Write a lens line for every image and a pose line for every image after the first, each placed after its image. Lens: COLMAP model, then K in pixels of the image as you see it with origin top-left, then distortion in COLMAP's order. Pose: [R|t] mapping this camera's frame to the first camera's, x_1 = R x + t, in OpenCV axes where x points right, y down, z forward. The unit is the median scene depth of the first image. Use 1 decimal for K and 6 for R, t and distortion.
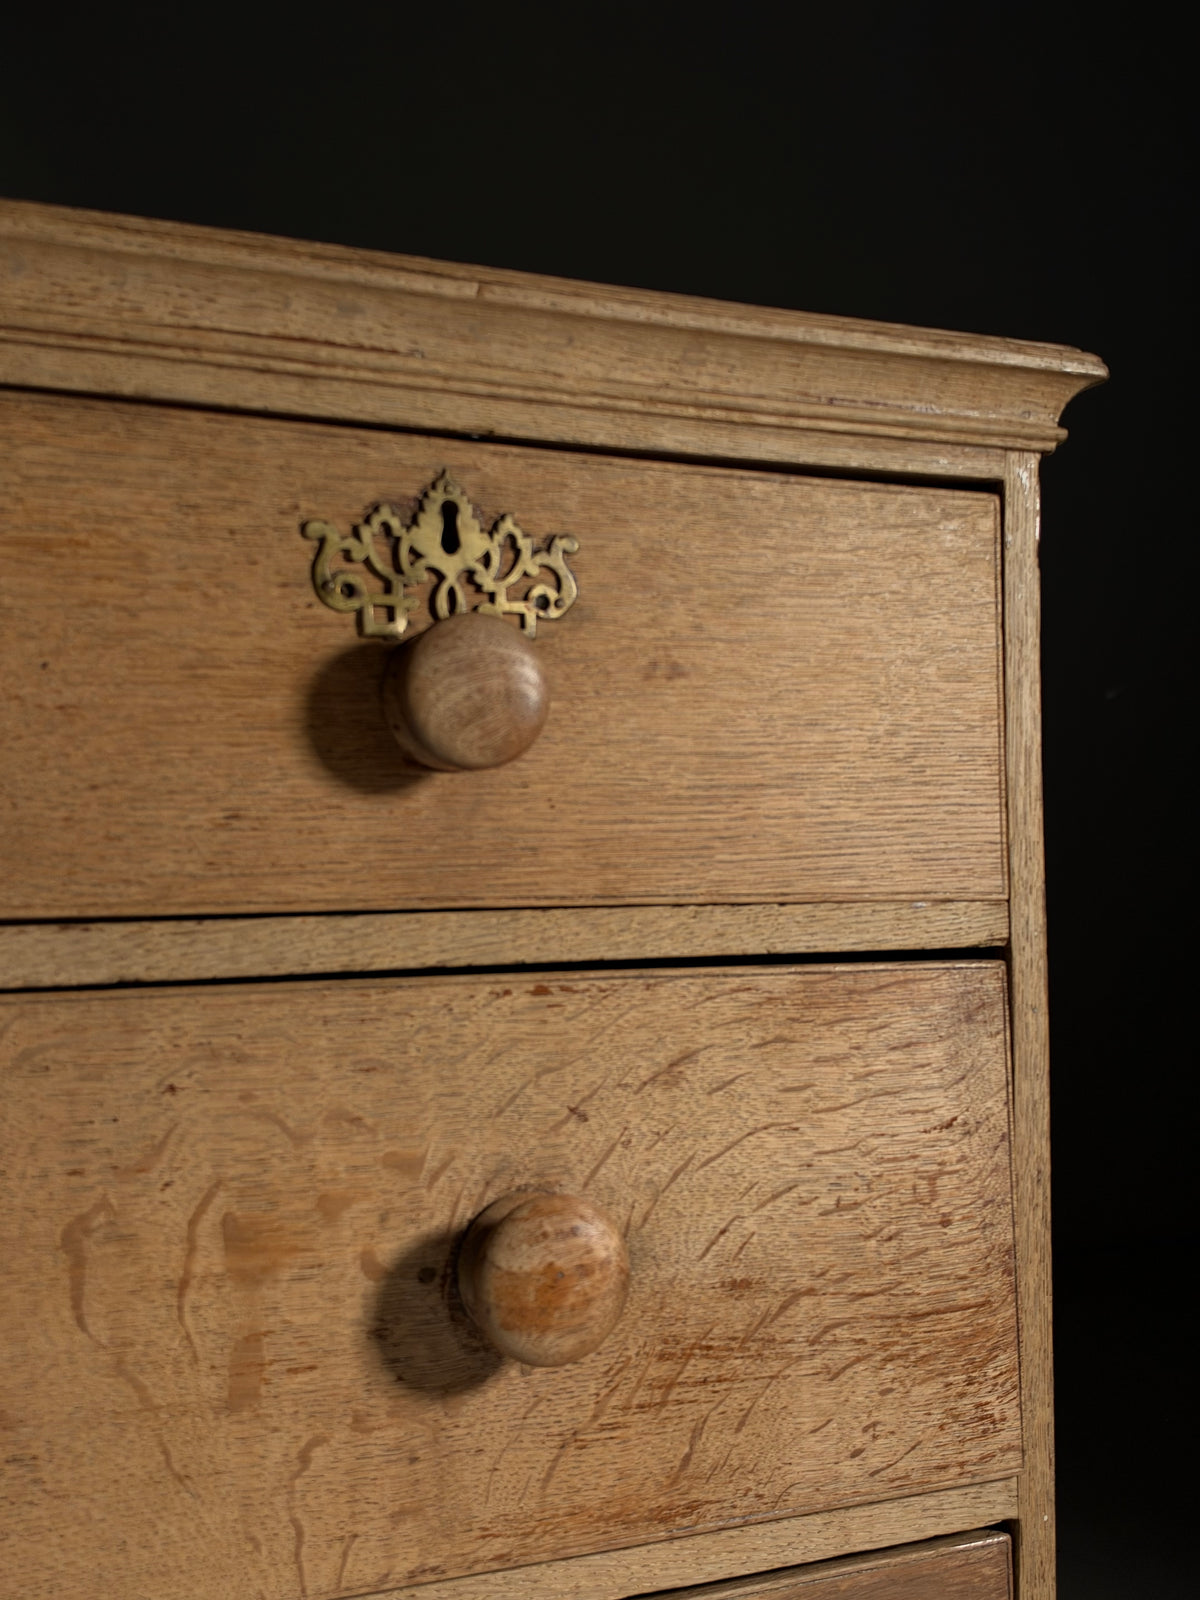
lens RADIAL K [[1716.3, 0, 606.0], [0, 1716.3, 798.1], [0, 0, 1]] dist [0.266580, -0.758053]
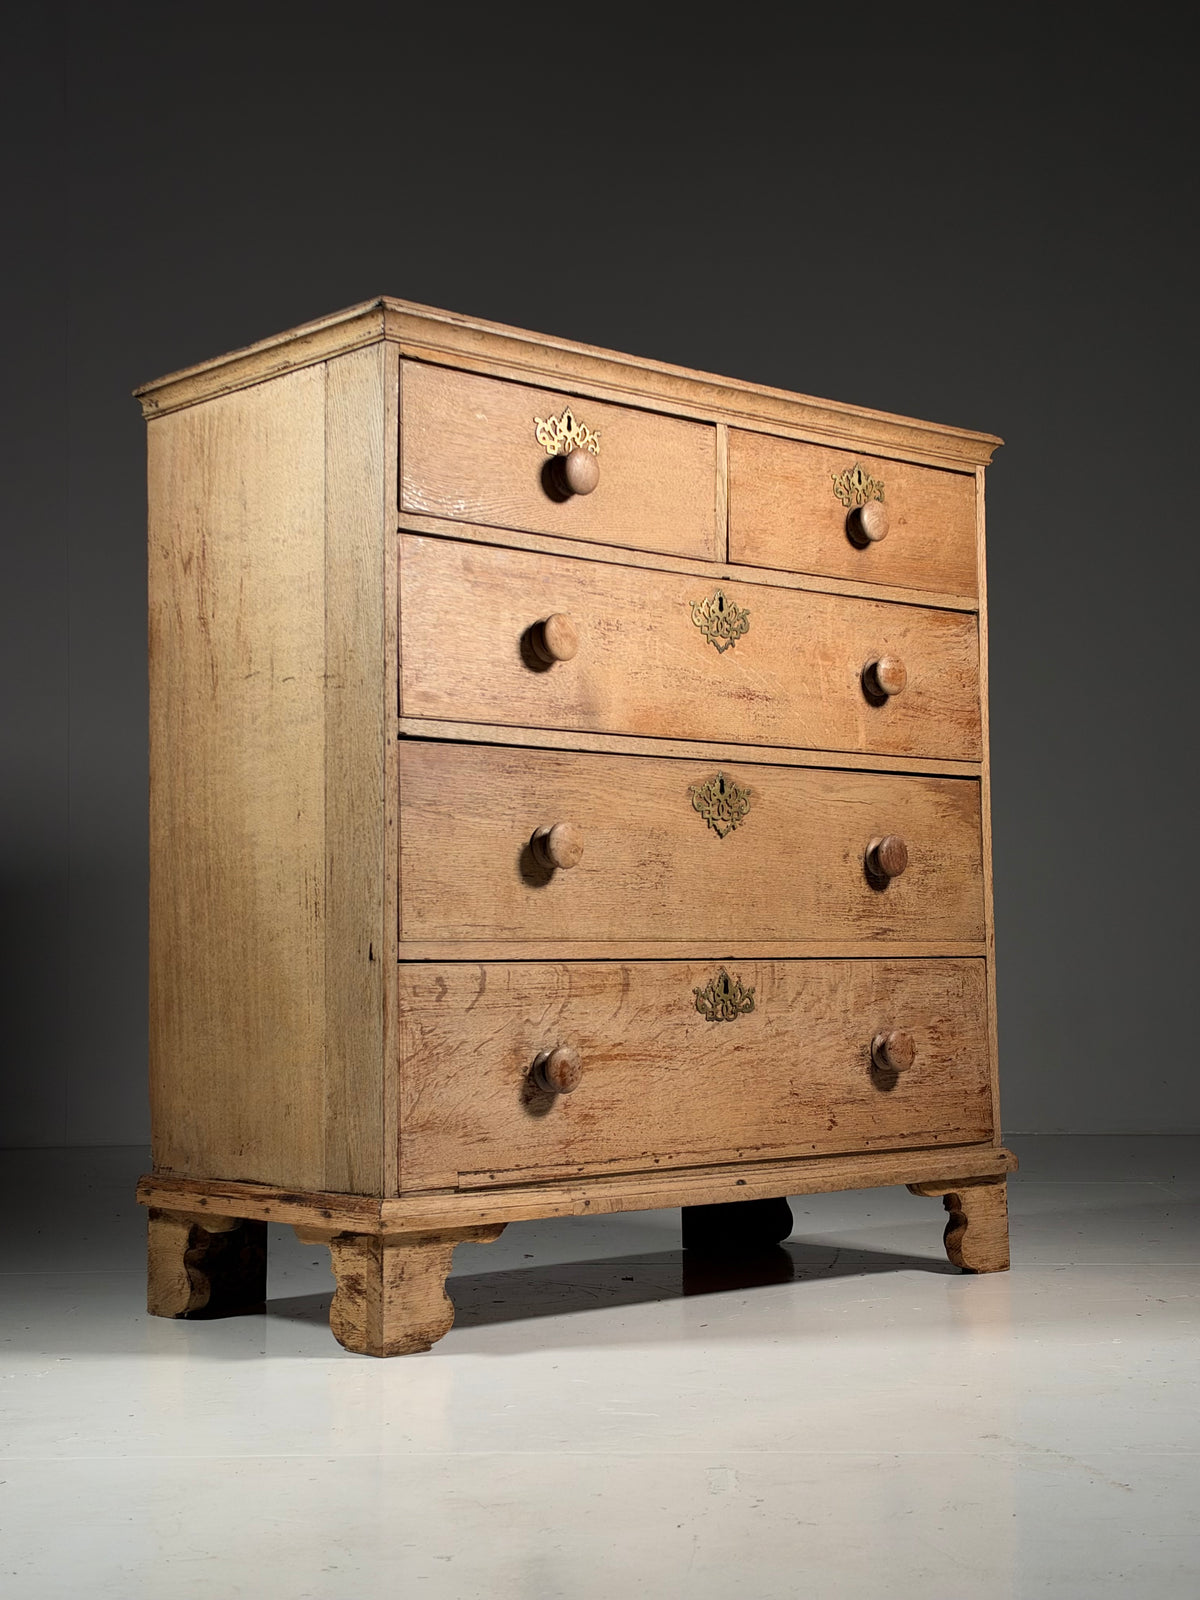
lens RADIAL K [[2295.5, 0, 603.2], [0, 2295.5, 798.8], [0, 0, 1]] dist [0.212498, -0.057910]
pose [[0.955414, 0.019037, 0.294655, -2.025833], [-0.008645, 0.999295, -0.036532, 0.704313], [-0.295143, 0.032356, 0.954905, -3.477973]]
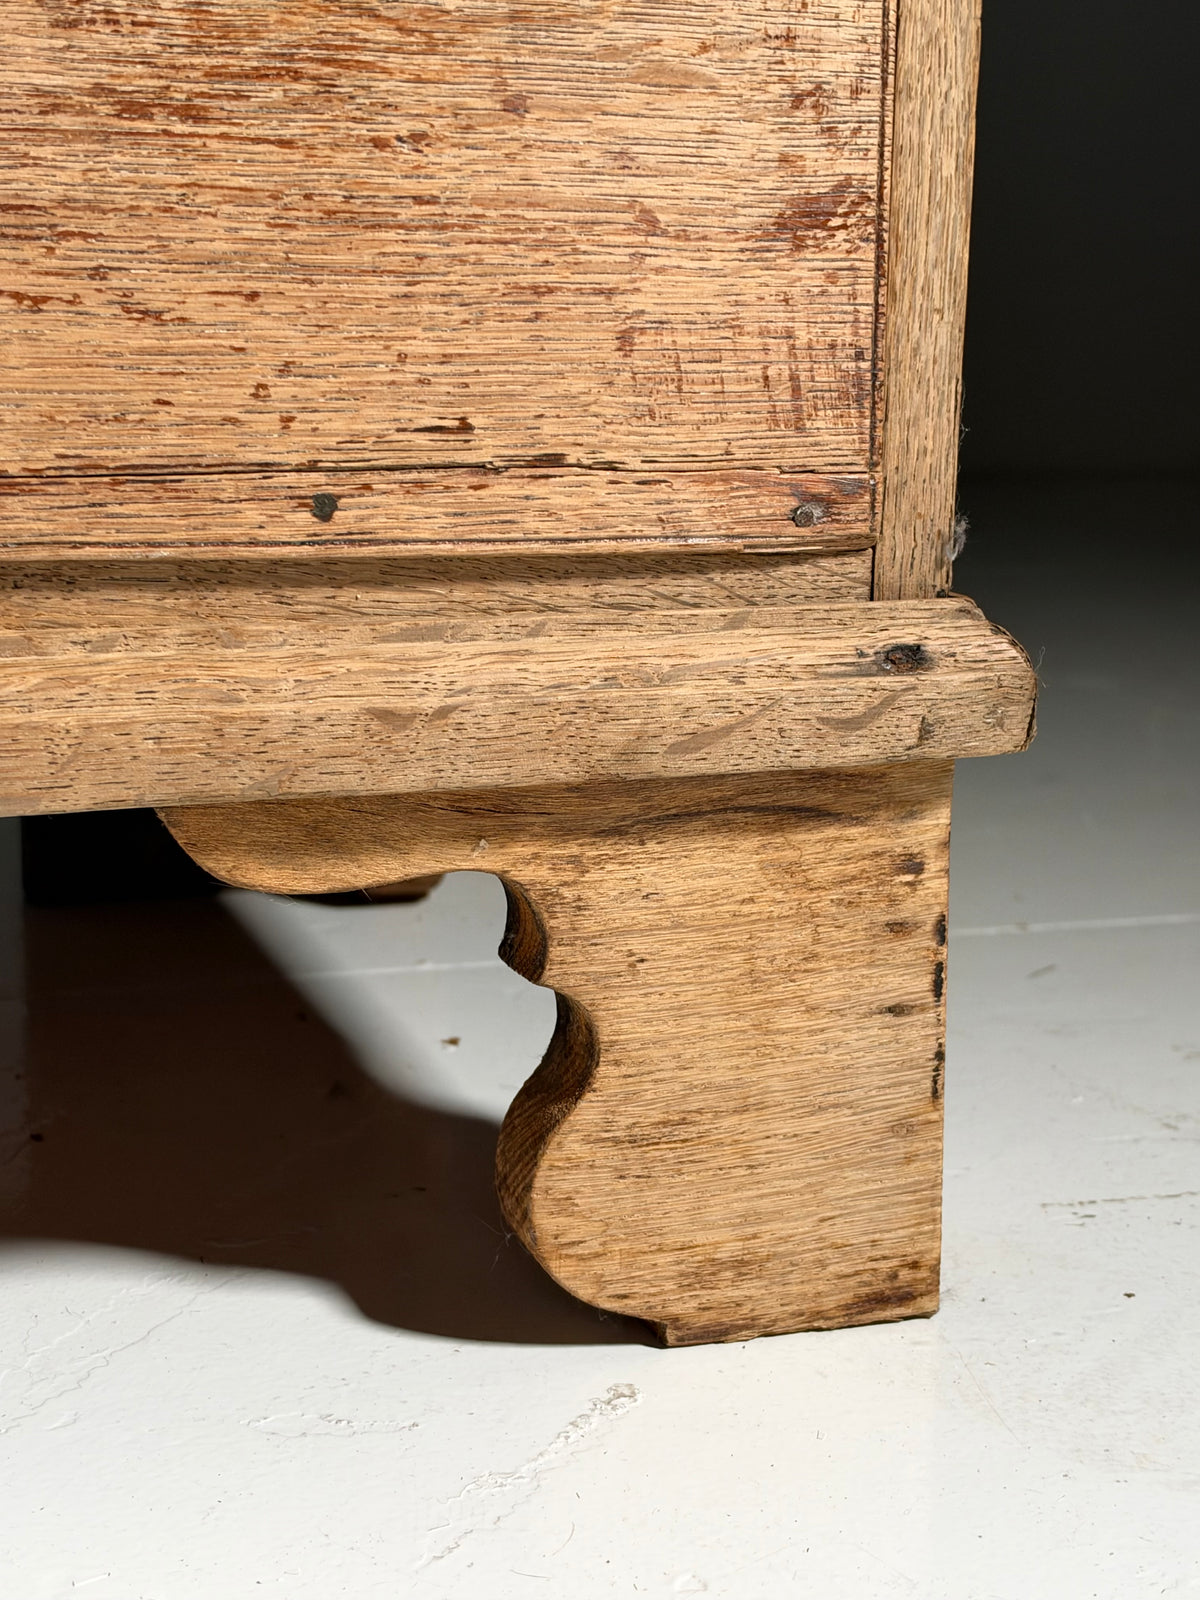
lens RADIAL K [[2531.3, 0, 600.0], [0, 2531.3, 800.0], [0, 0, 1]] dist [0.343466, -1.089593]
pose [[0.995629, 0.041965, -0.083441, 0.252552], [-0.022117, 0.973901, 0.225891, 1.140210], [0.090743, -0.223058, 0.970572, 0.214605]]
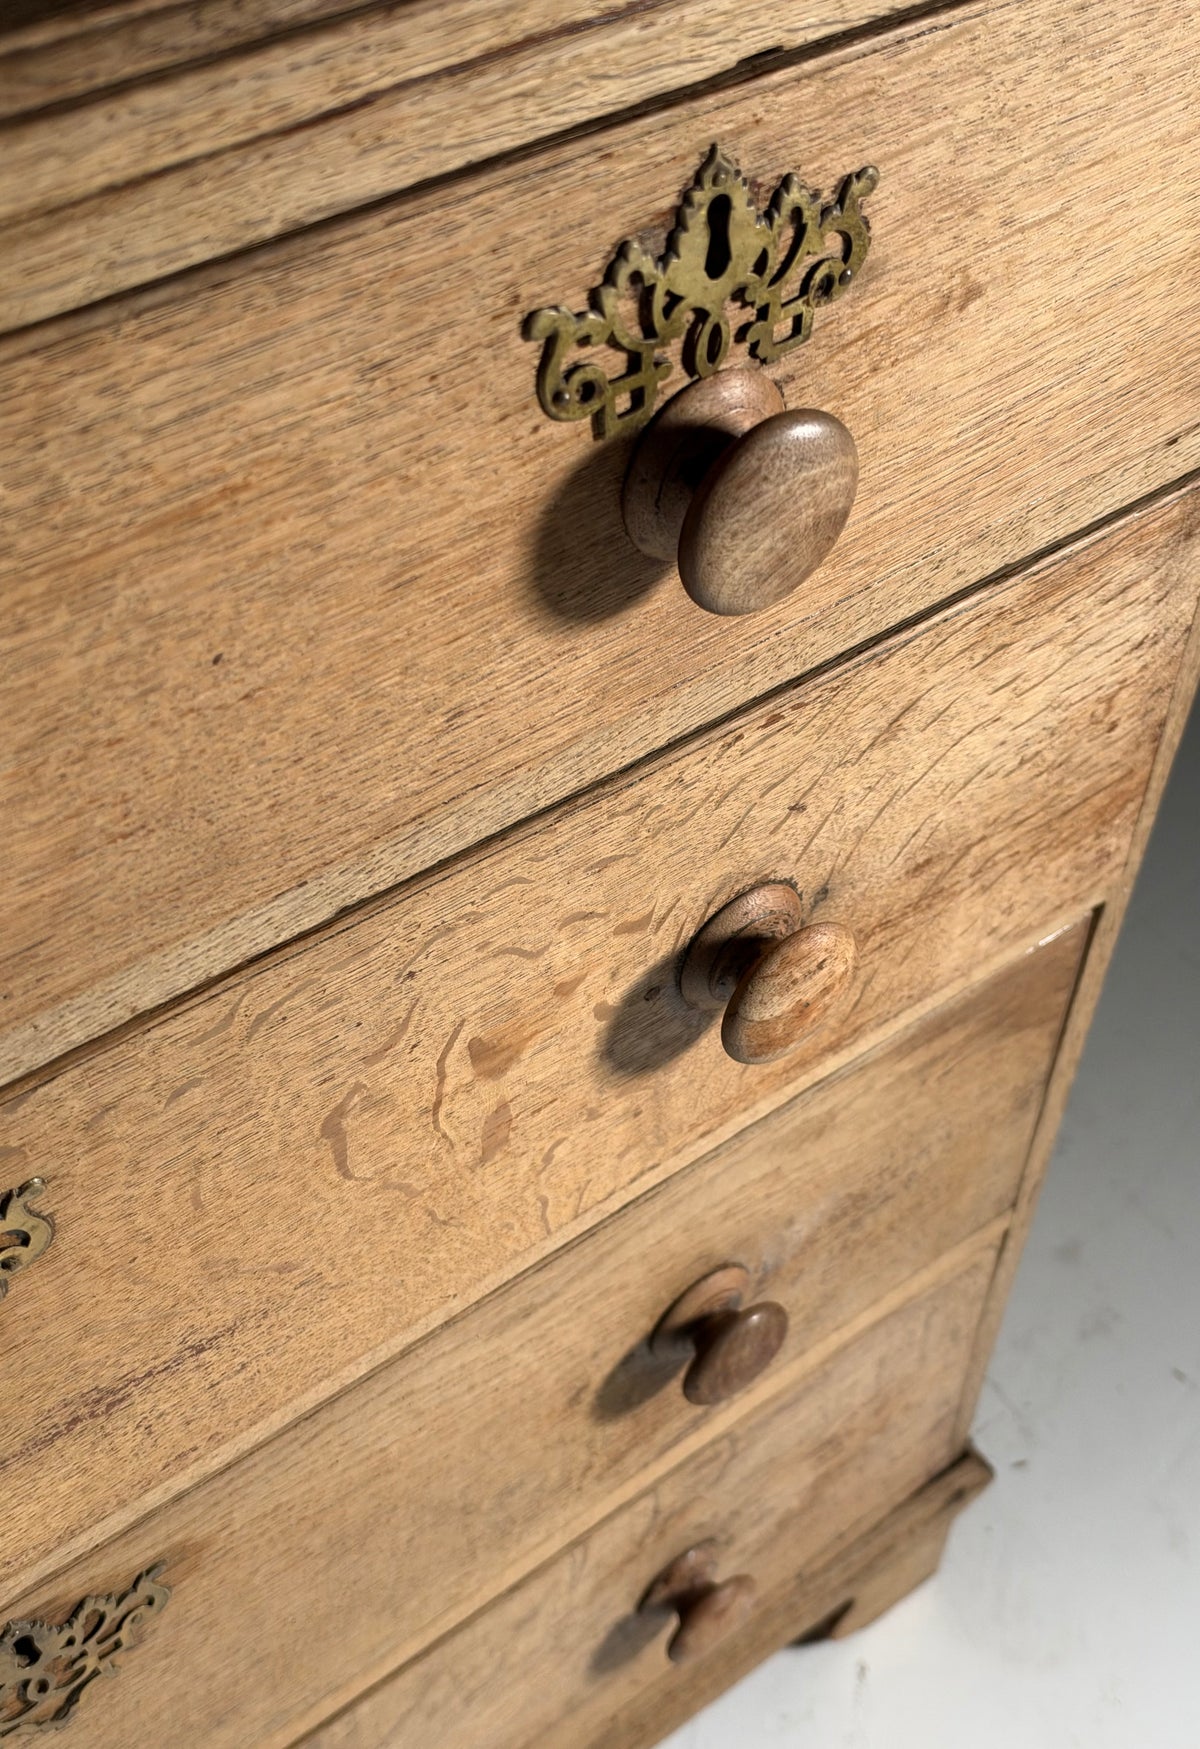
lens RADIAL K [[2023.4, 0, 707.1], [0, 2023.4, 944.2], [0, 0, 1]] dist [0.252662, -0.729989]
pose [[0.965497, -0.154384, 0.209715, -0.288234], [-0.069327, 0.623876, 0.778443, -0.573698], [-0.251015, -0.766123, 0.591647, 0.355059]]
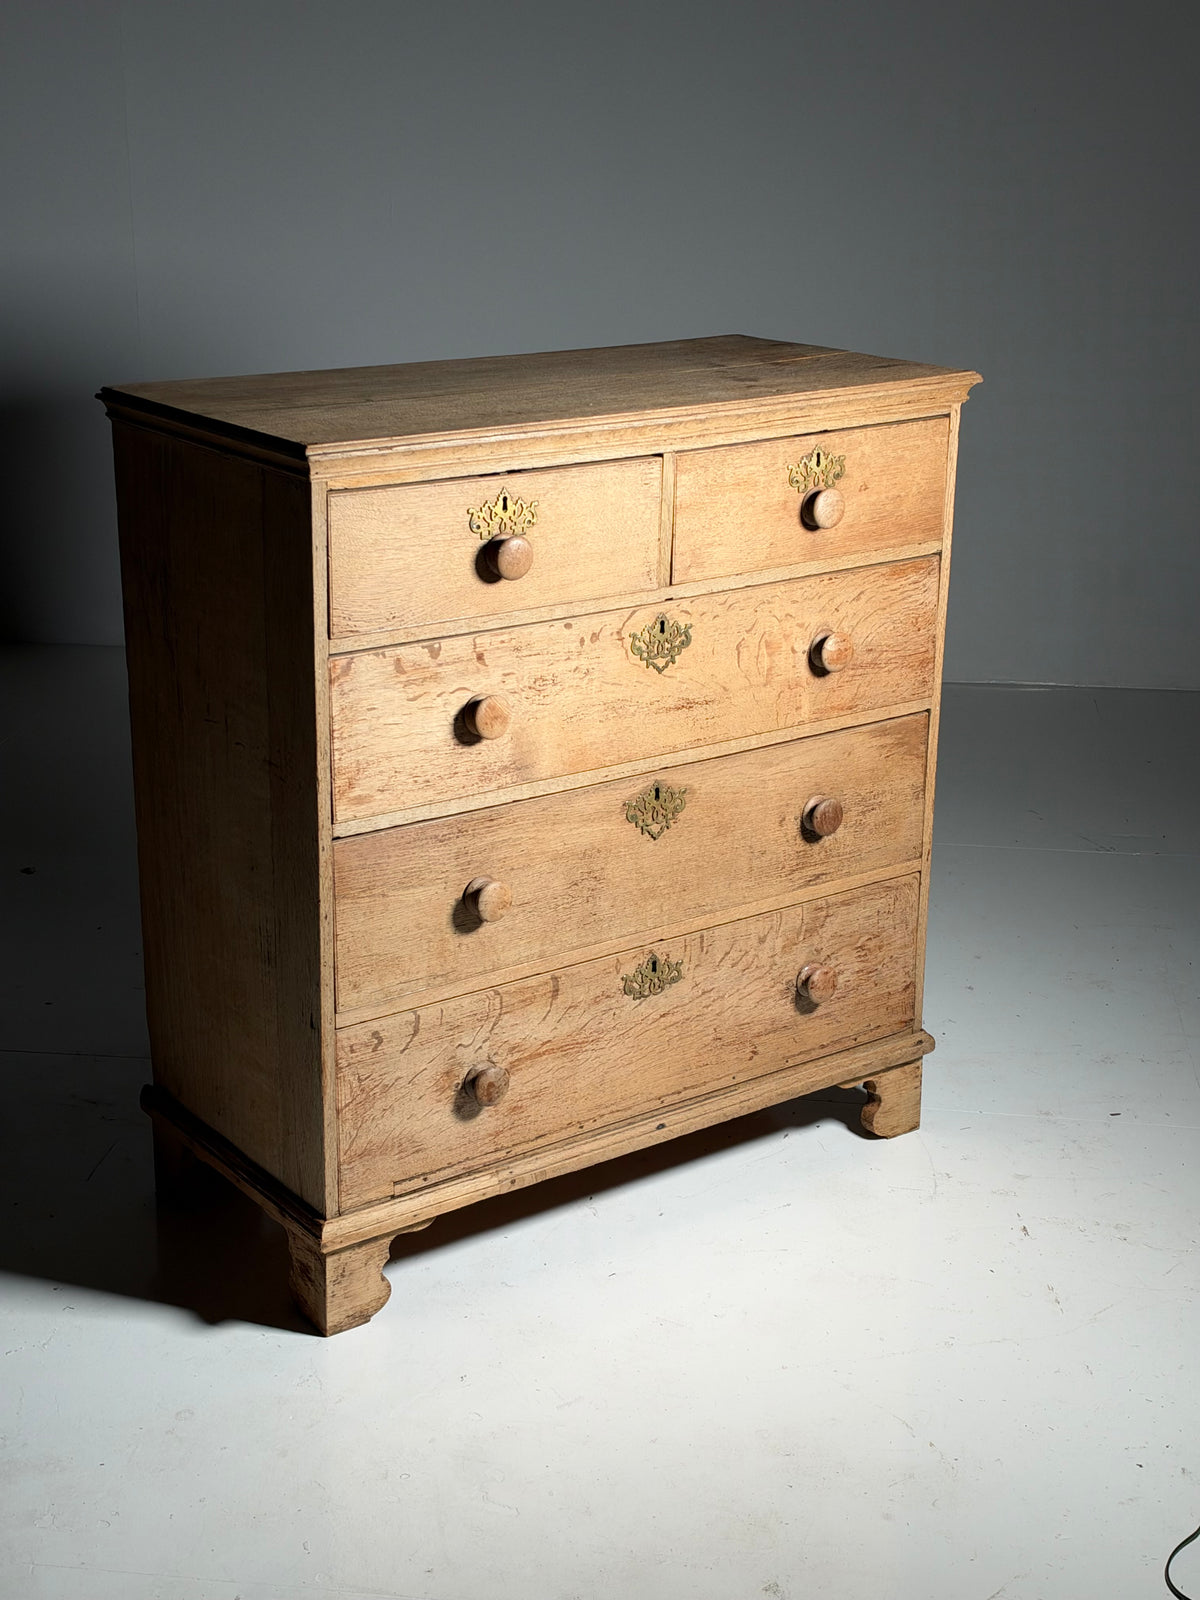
lens RADIAL K [[2369.7, 0, 624.9], [0, 2369.7, 798.4], [0, 0, 1]] dist [0.274458, -0.924378]
pose [[0.973996, -0.049096, 0.221183, -1.641460], [-0.032856, 0.935312, 0.352294, -1.250206], [-0.224172, -0.350400, 0.909377, -3.768317]]
